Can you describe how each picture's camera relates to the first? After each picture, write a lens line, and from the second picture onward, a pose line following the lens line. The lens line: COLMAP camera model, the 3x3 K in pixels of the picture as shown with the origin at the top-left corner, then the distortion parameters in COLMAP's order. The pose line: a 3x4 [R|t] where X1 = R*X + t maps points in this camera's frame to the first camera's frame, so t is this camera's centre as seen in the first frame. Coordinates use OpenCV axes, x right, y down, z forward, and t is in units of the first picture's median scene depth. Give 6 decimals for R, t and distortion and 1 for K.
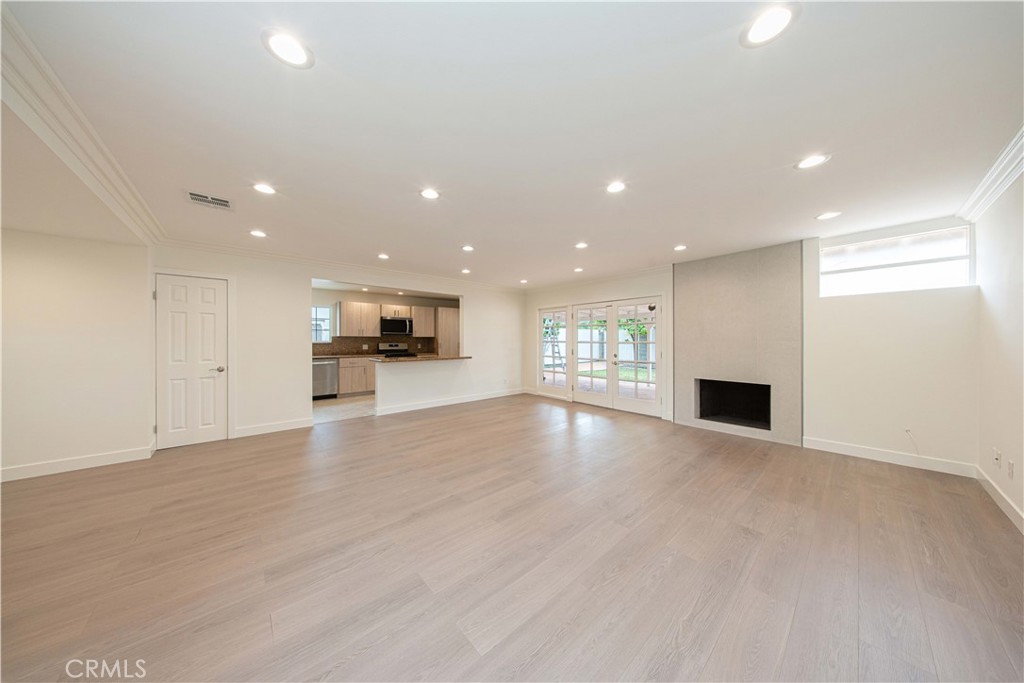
lens RADIAL K [[303.7, 0, 510.6], [0, 303.7, 338.0], [0, 0, 1]] dist [0.001094, -0.000032]
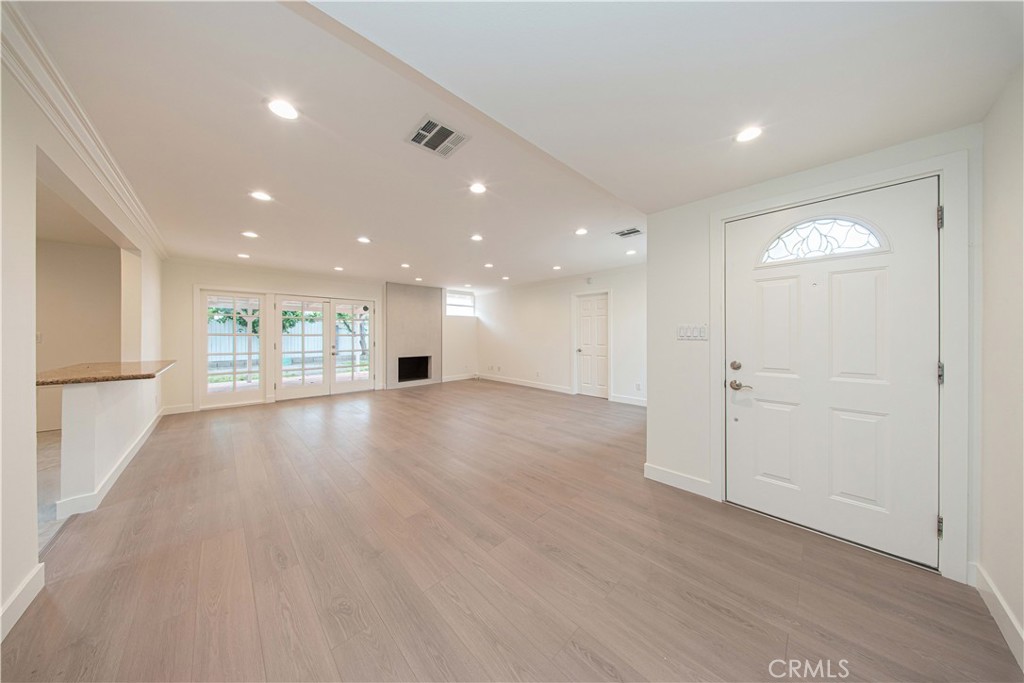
lens RADIAL K [[304.4, 0, 496.6], [0, 304.4, 334.1], [0, 0, 1]] dist [0.000573, -0.000015]
pose [[-0.019669, 0.000661, 0.999806, -1.000721], [-0.009241, 0.999957, -0.000843, 0.006773], [-0.999764, -0.009255, -0.019662, 0.518745]]
